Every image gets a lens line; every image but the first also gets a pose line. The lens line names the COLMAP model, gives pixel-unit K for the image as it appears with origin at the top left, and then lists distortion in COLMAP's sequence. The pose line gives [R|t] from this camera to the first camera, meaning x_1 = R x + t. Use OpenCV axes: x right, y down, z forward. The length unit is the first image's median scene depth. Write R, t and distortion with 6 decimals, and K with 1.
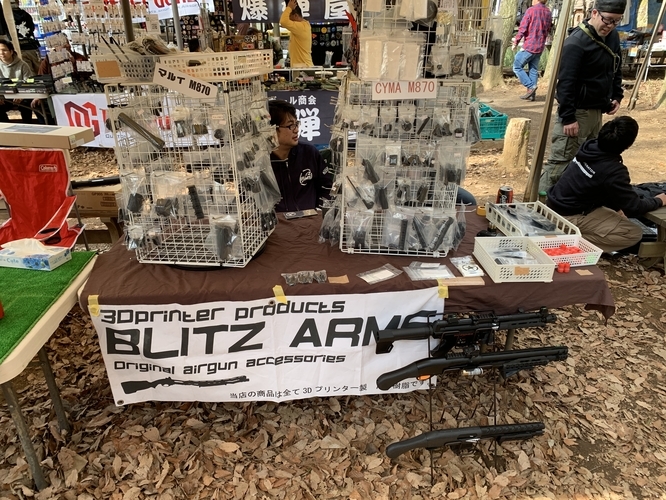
lens RADIAL K [[510.0, 0, 331.6], [0, 510.0, 248.1], [0, 0, 1]] dist [0.013707, -0.011954]
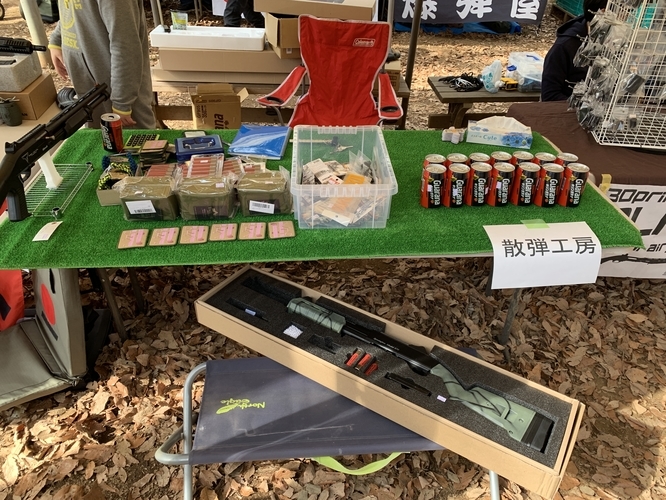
lens RADIAL K [[510.0, 0, 333.7], [0, 510.0, 254.9], [0, 0, 1]] dist [0.013707, -0.011954]
pose [[0.998921, 0.041036, -0.021769, -0.571795], [-0.035037, 0.973279, 0.226935, 0.019817], [0.030500, -0.225927, 0.973667, -0.045208]]
